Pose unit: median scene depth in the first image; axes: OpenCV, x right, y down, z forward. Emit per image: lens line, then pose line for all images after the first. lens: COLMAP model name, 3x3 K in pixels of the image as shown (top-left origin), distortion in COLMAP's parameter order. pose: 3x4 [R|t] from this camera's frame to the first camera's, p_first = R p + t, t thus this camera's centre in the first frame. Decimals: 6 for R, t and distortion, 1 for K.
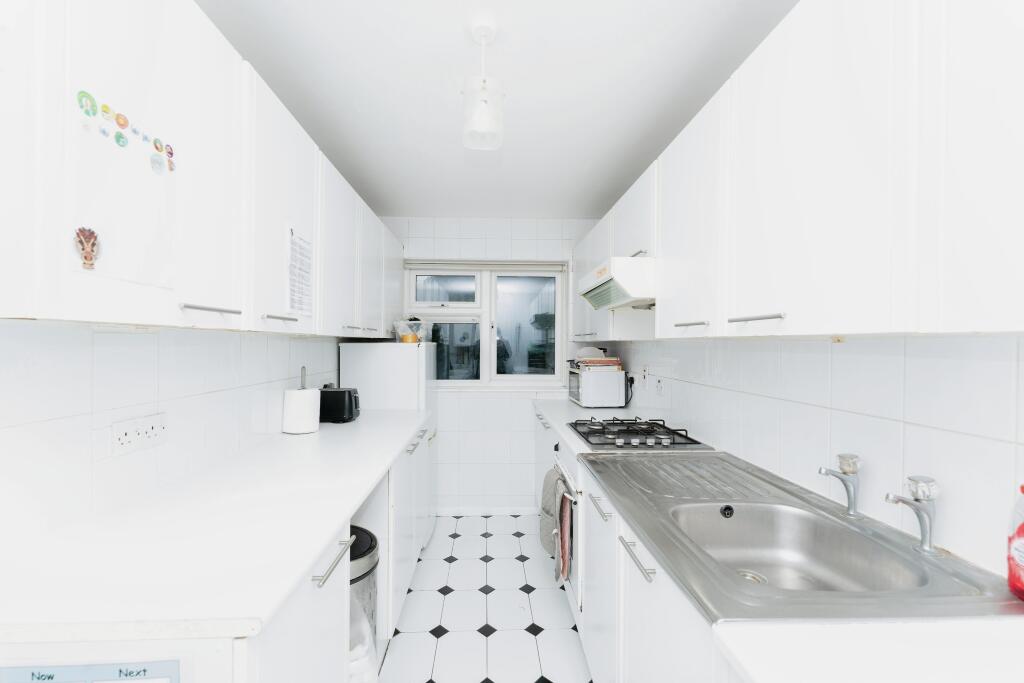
lens RADIAL K [[417.2, 0, 511.5], [0, 417.2, 352.1], [0, 0, 1]] dist [-0.000884, -0.000104]
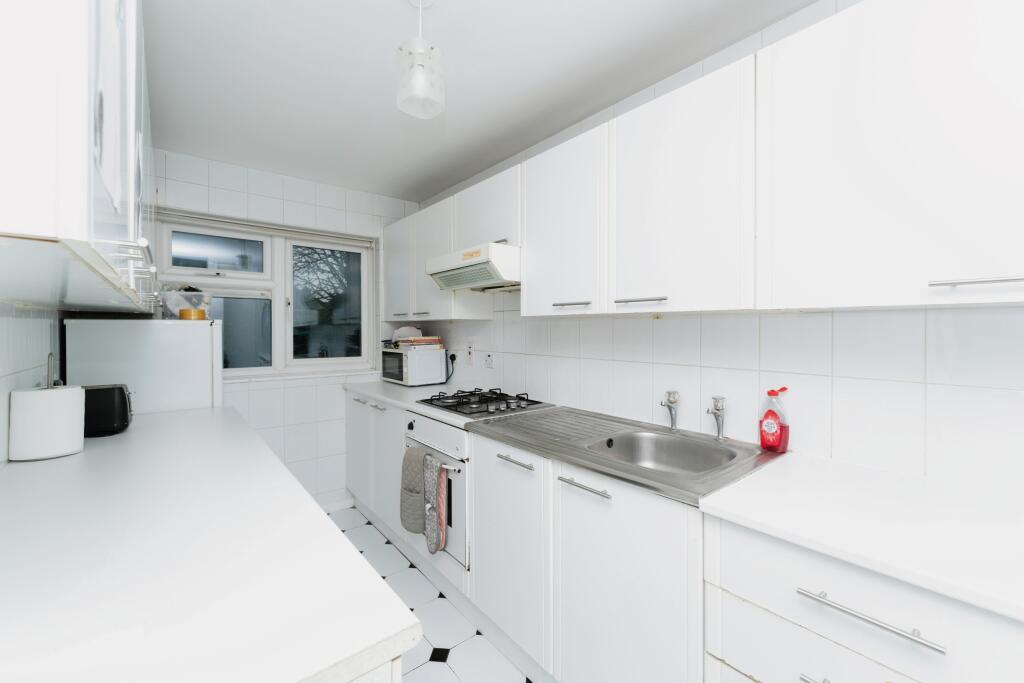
lens RADIAL K [[412.4, 0, 520.8], [0, 412.4, 336.3], [0, 0, 1]] dist [0.001194, 0.000198]
pose [[0.800787, -0.013145, 0.598805, -0.208272], [0.012965, 0.999905, 0.004612, 0.010921], [-0.598809, 0.004071, 0.800882, 0.041427]]
